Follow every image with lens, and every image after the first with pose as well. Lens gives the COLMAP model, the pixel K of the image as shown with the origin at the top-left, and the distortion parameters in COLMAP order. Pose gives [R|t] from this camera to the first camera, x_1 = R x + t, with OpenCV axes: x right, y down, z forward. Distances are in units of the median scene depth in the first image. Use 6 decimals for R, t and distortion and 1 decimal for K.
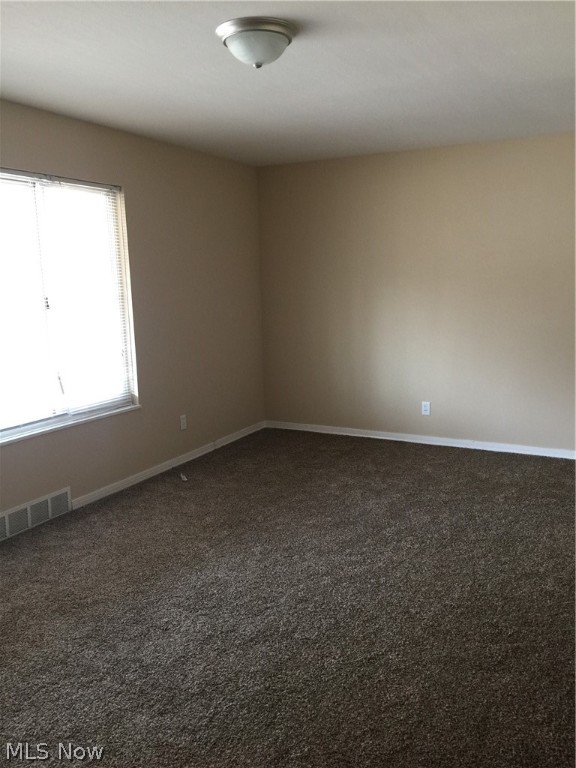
lens RADIAL K [[655.1, 0, 289.1], [0, 655.1, 382.9], [0, 0, 1]] dist [0.065713, -0.068271]
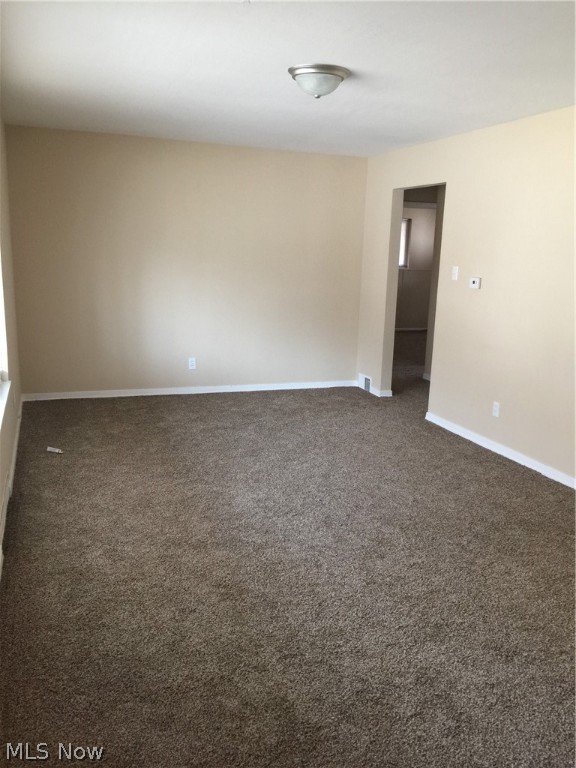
lens RADIAL K [[655.1, 0, 292.1], [0, 655.1, 386.5], [0, 0, 1]] dist [0.065713, -0.068271]
pose [[0.667070, -0.110305, 0.736784, -0.648702], [0.072884, 0.993897, 0.082809, -0.006376], [-0.741421, -0.001539, 0.671038, 0.081866]]
